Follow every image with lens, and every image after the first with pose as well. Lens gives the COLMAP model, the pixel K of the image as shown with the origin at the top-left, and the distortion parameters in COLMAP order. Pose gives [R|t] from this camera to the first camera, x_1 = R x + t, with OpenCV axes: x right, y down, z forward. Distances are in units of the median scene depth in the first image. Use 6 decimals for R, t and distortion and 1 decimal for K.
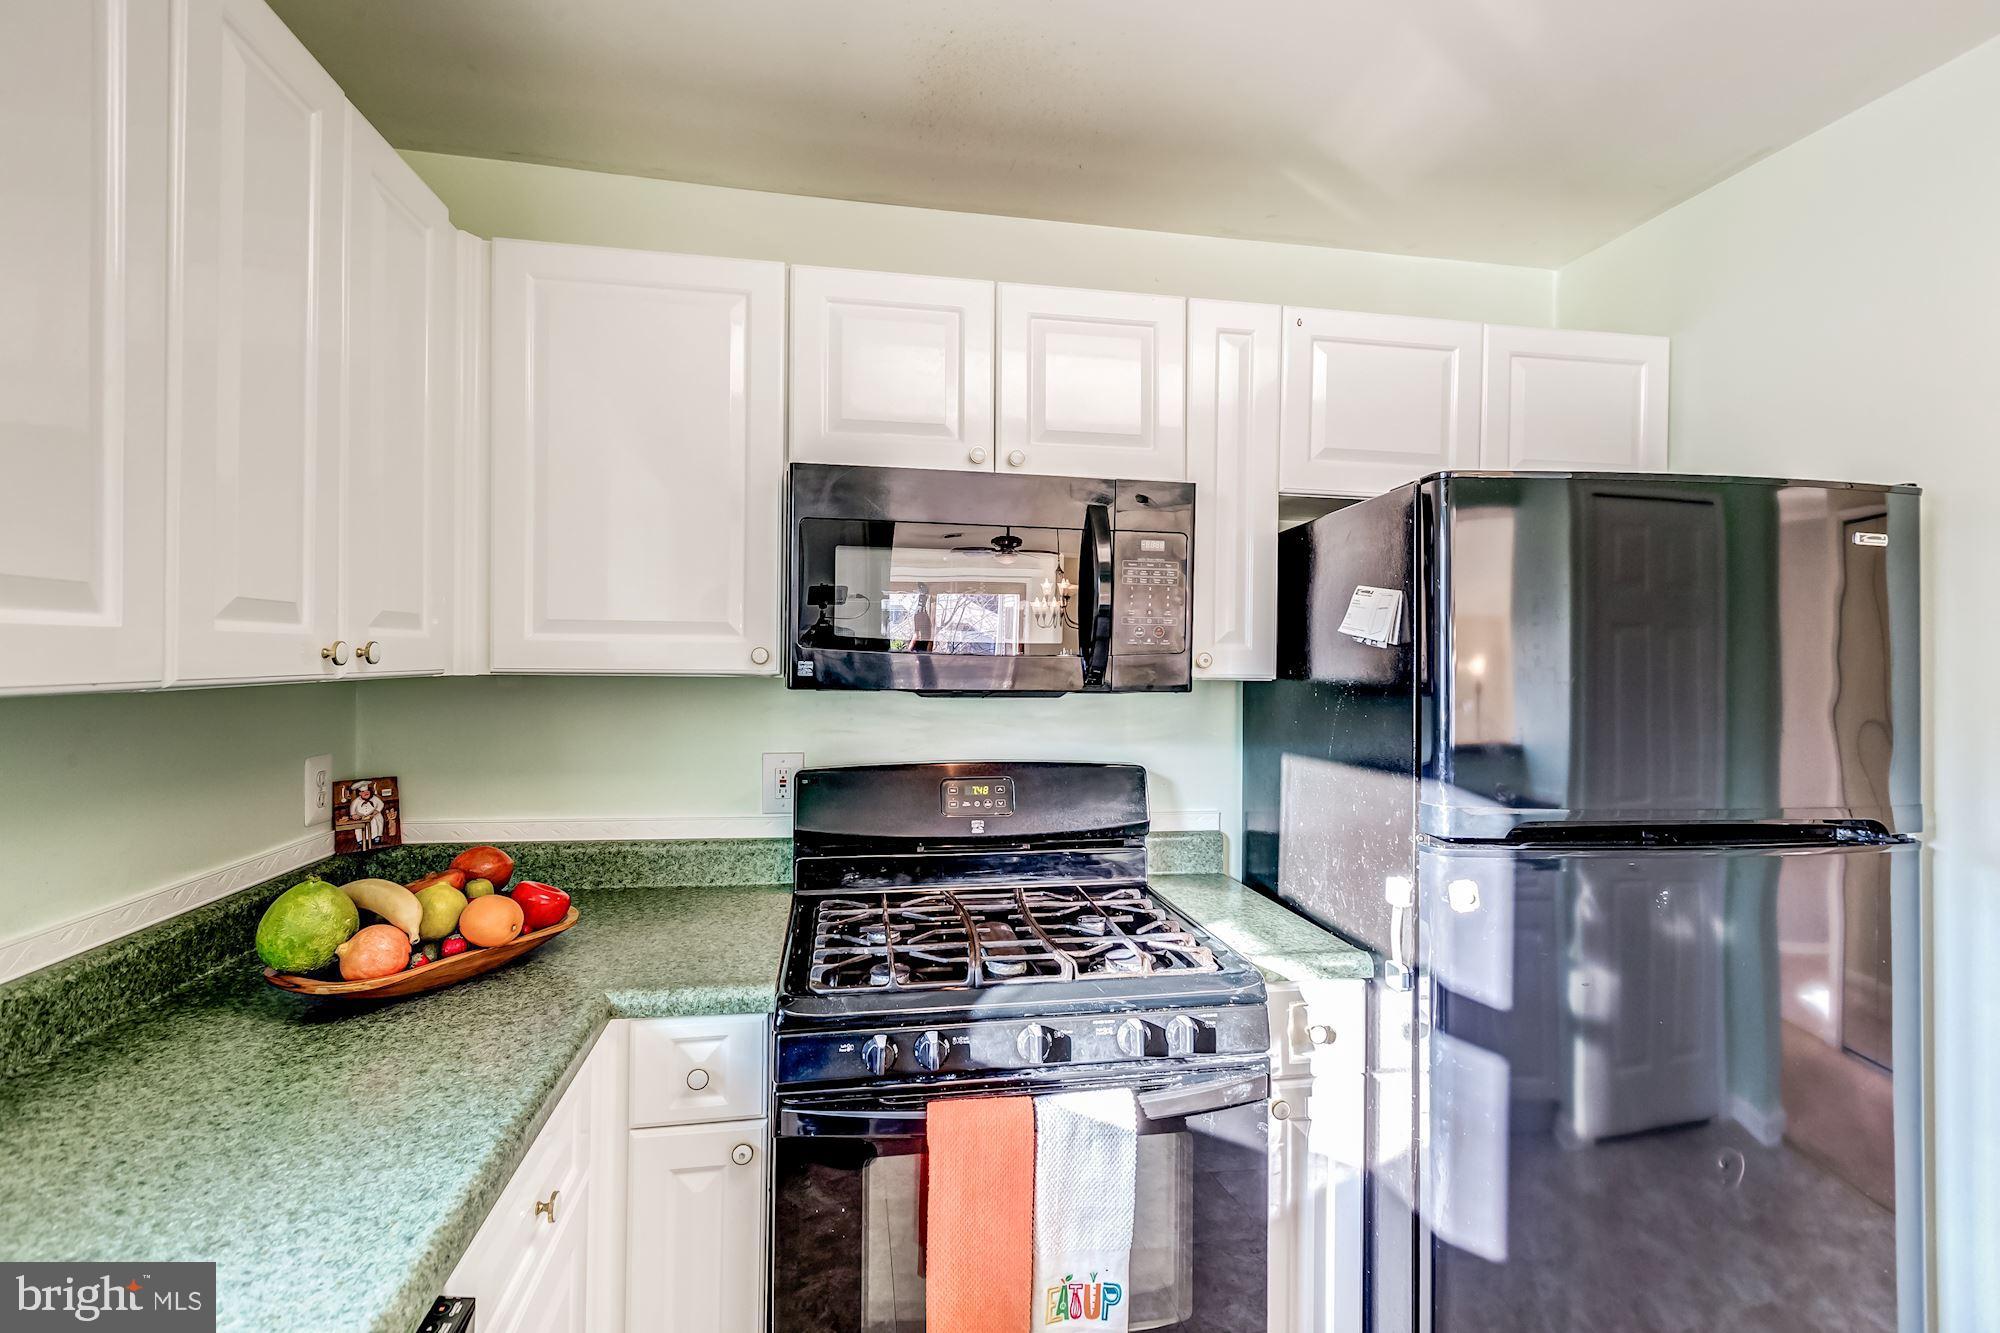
lens RADIAL K [[893.0, 0, 986.9], [0, 893.0, 662.3], [0, 0, 1]] dist [0.002698, -0.000587]
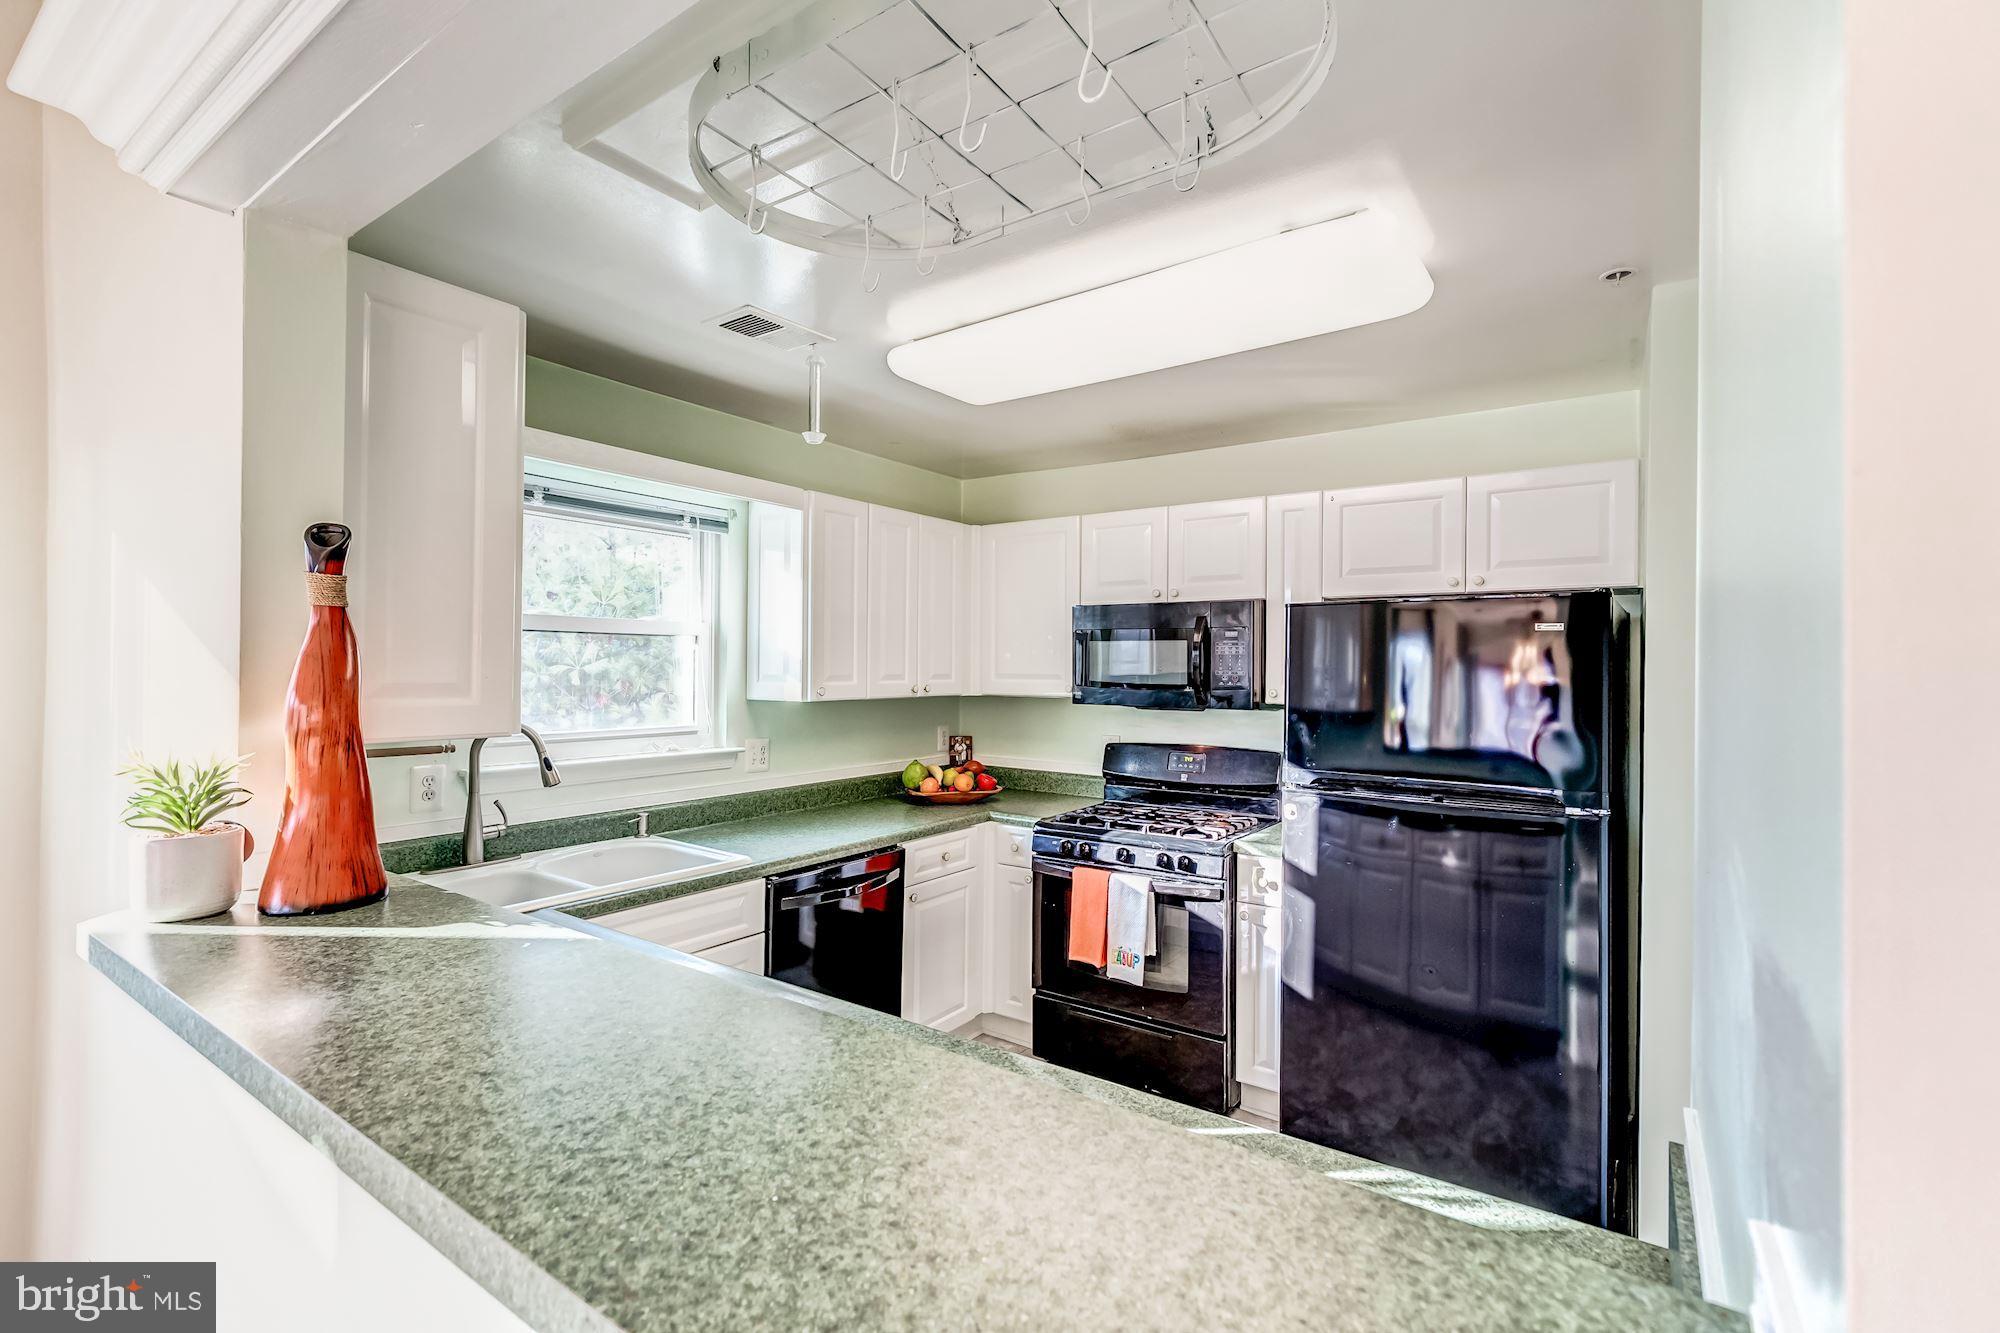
lens RADIAL K [[884.2, 0, 991.8], [0, 884.2, 664.1], [0, 0, 1]] dist [0.001516, -0.000042]
pose [[0.709689, -0.008977, -0.704458, 1.173349], [-0.002241, 0.999885, -0.014999, -0.035543], [0.704512, 0.012223, 0.709587, -0.734140]]
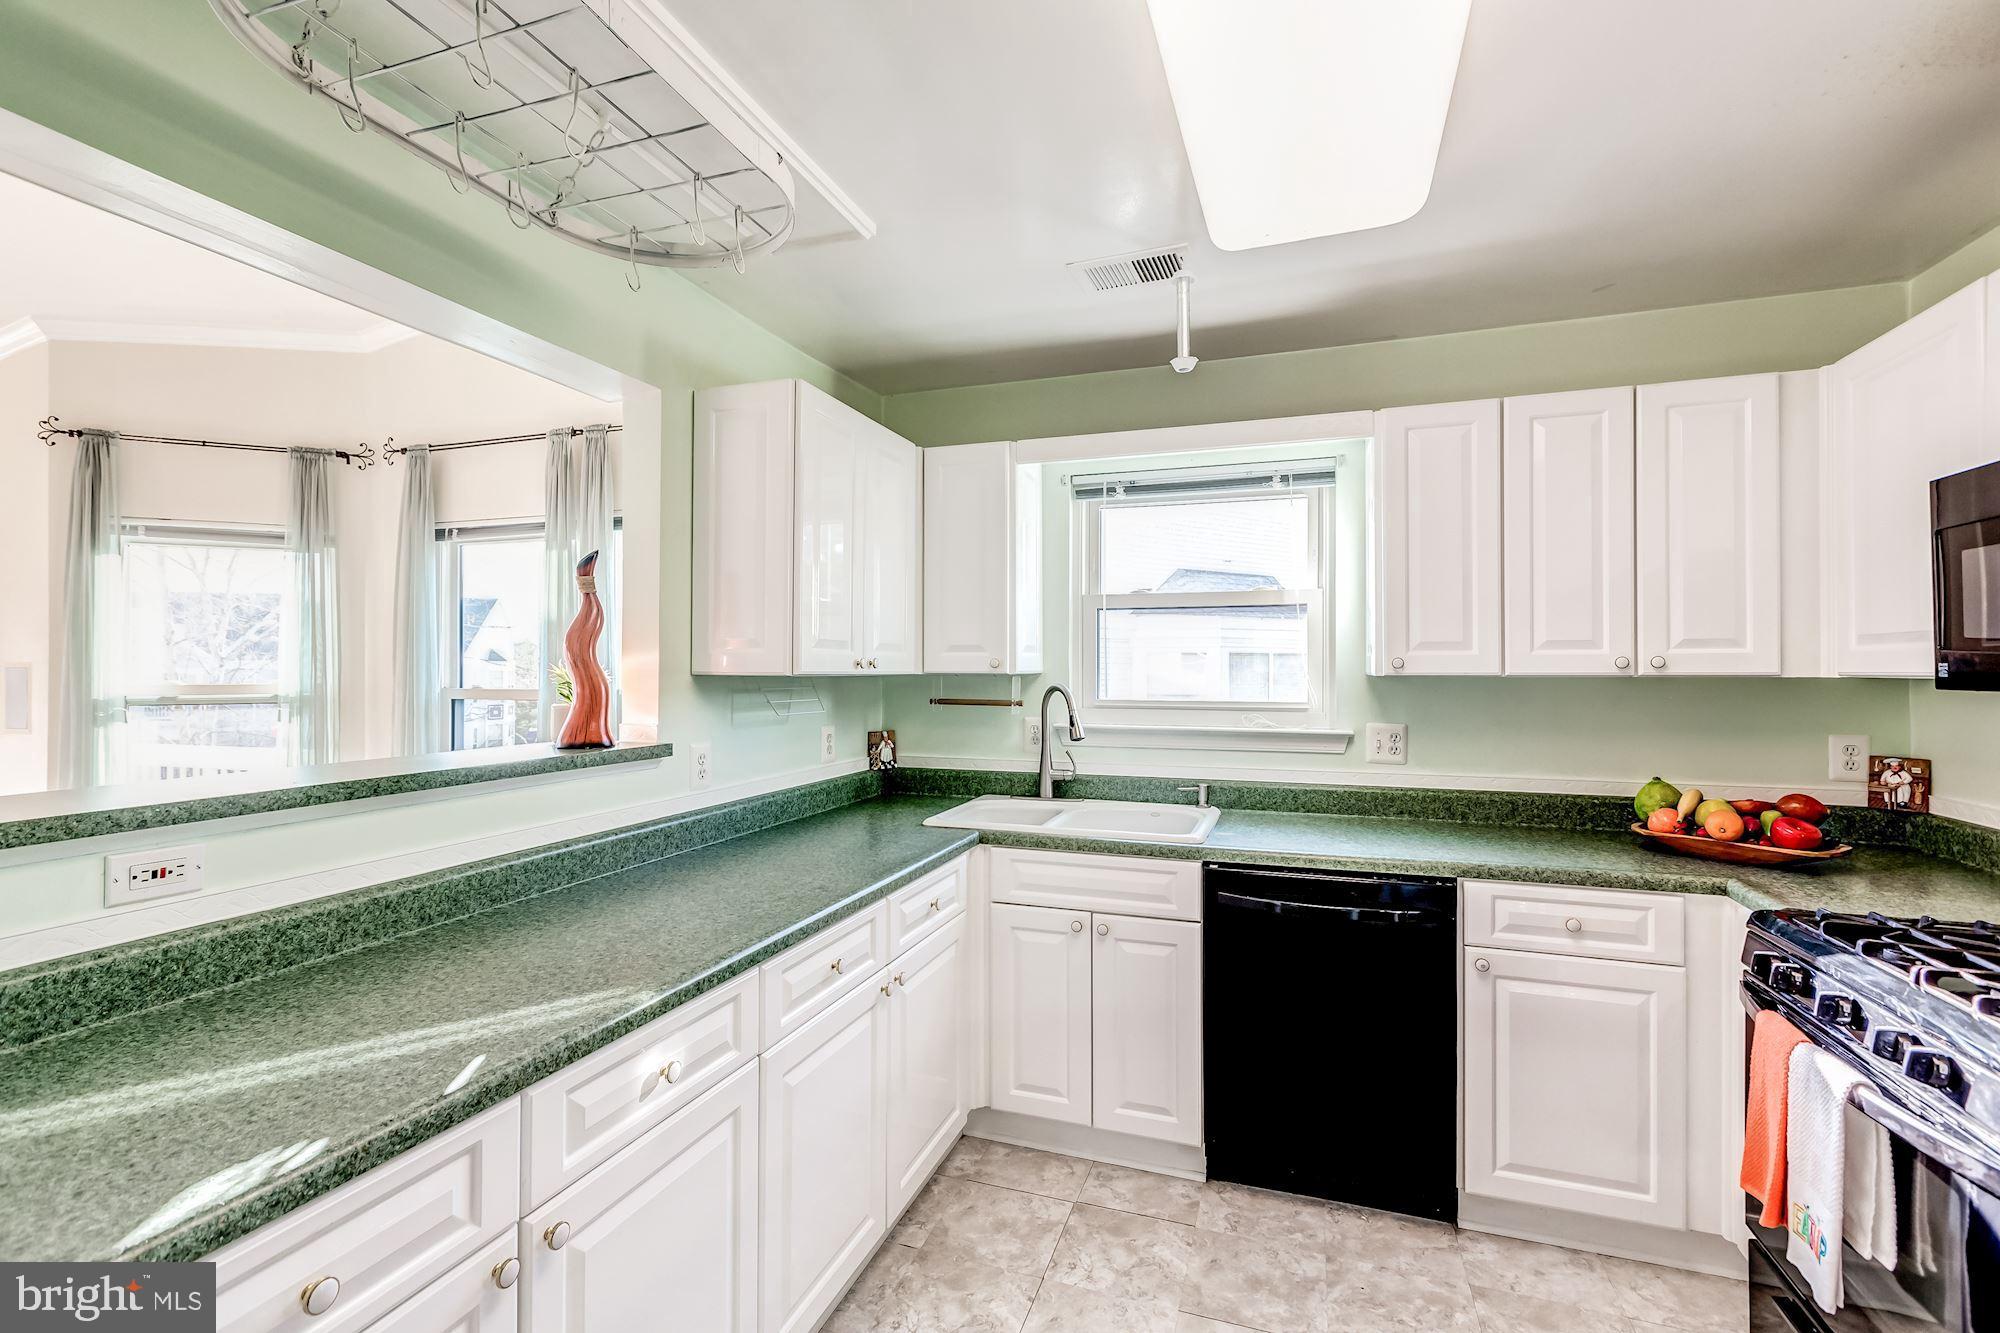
lens RADIAL K [[893.0, 0, 986.9], [0, 893.0, 662.3], [0, 0, 1]] dist [0.002698, -0.000587]
pose [[-0.487205, -0.018214, -0.873098, 1.204531], [-0.010233, 0.999833, -0.015148, 0.023712], [0.873228, 0.001554, -0.487310, 0.487085]]
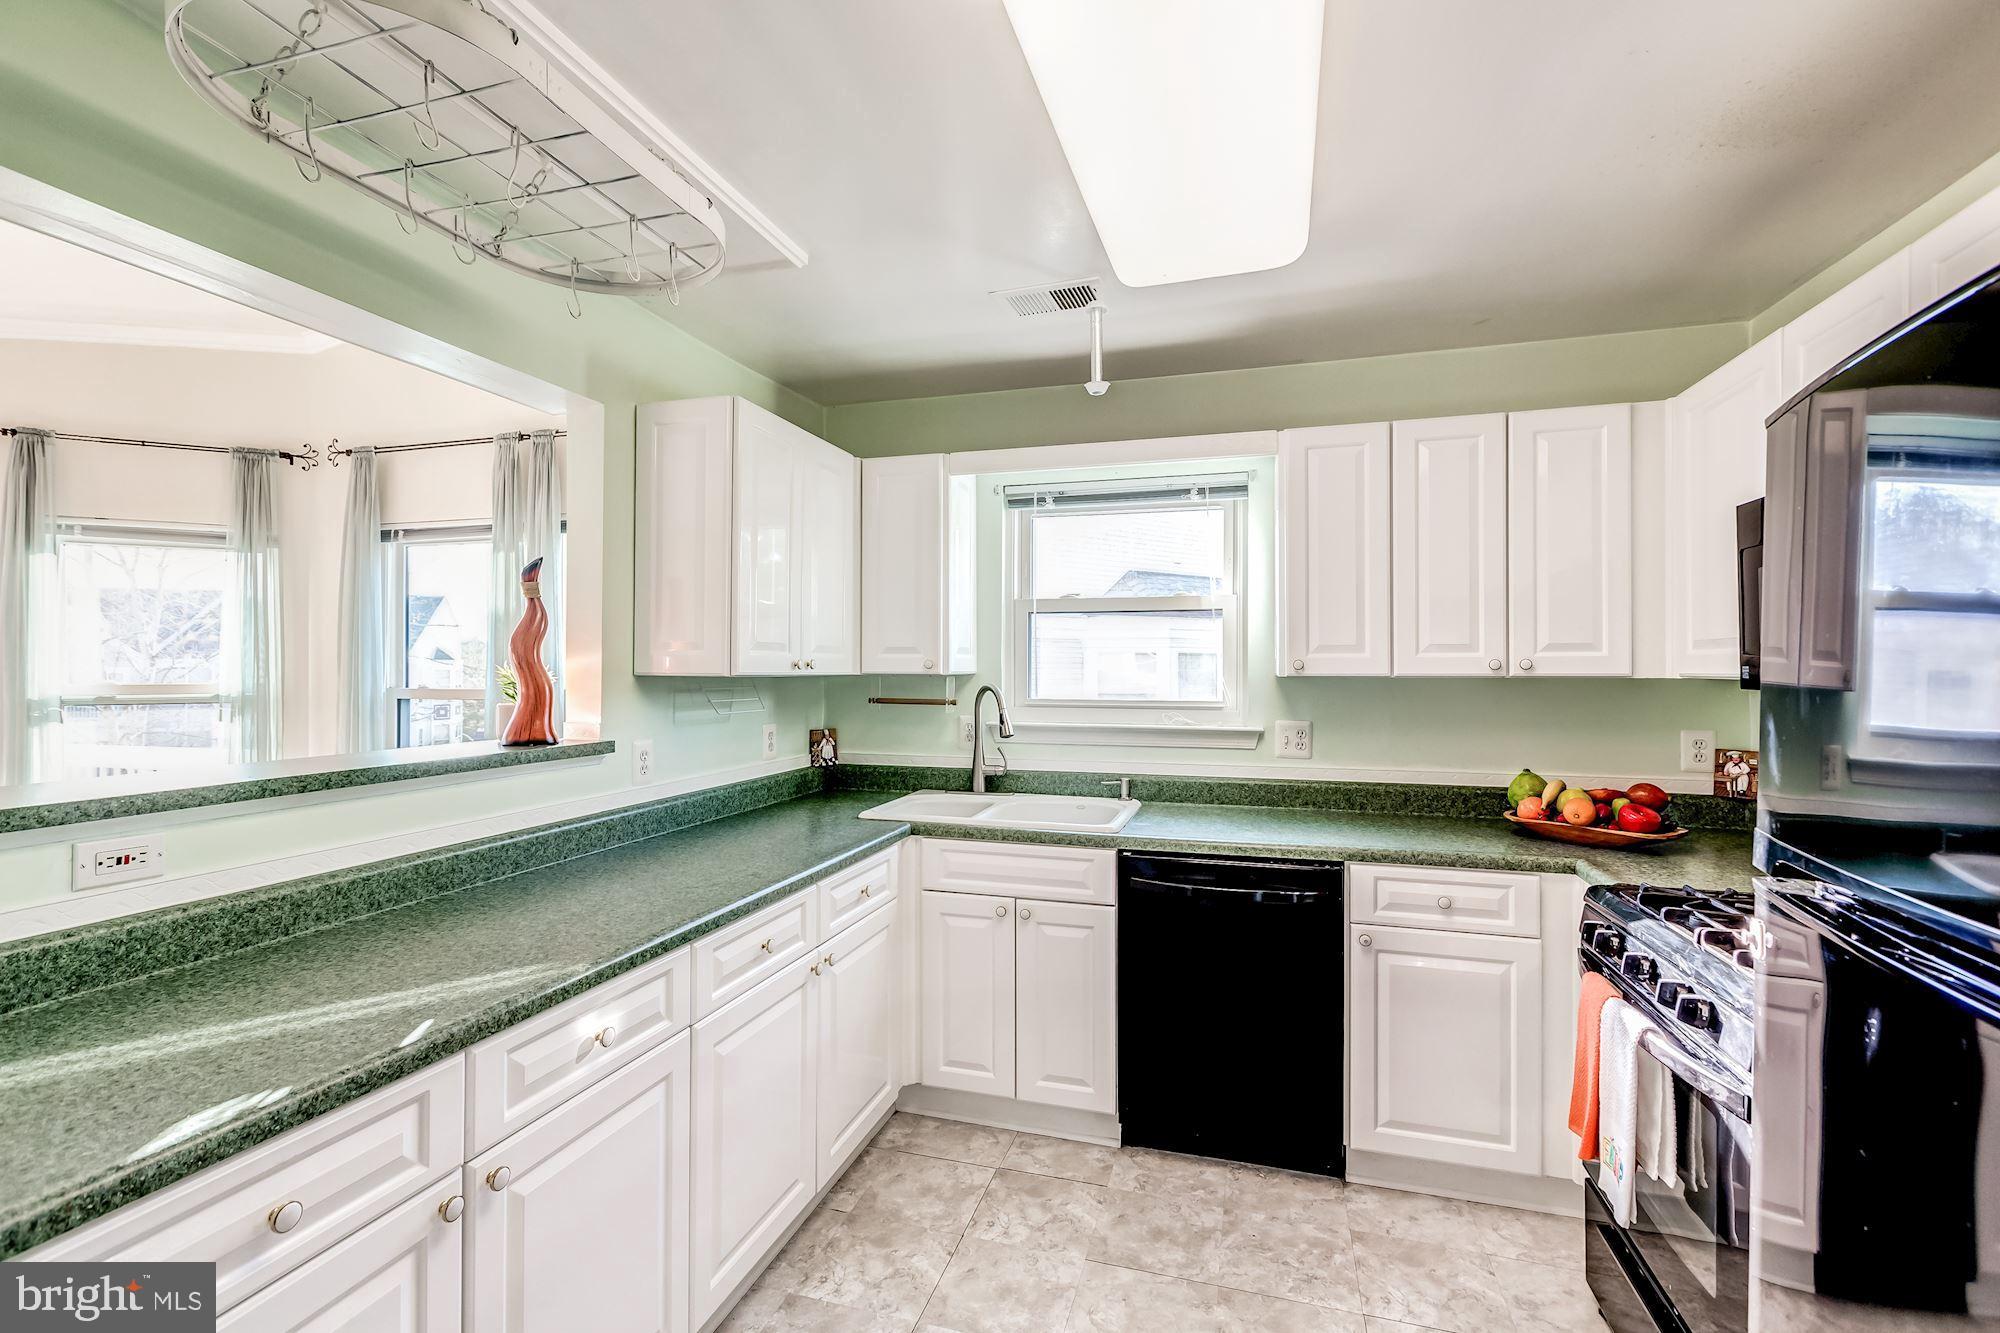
lens RADIAL K [[893.0, 0, 986.9], [0, 893.0, 662.3], [0, 0, 1]] dist [0.002698, -0.000587]
pose [[-0.447724, -0.017936, -0.893992, 1.261972], [-0.010632, 0.999835, -0.014735, 0.020672], [0.894109, 0.002907, -0.447841, 0.578623]]
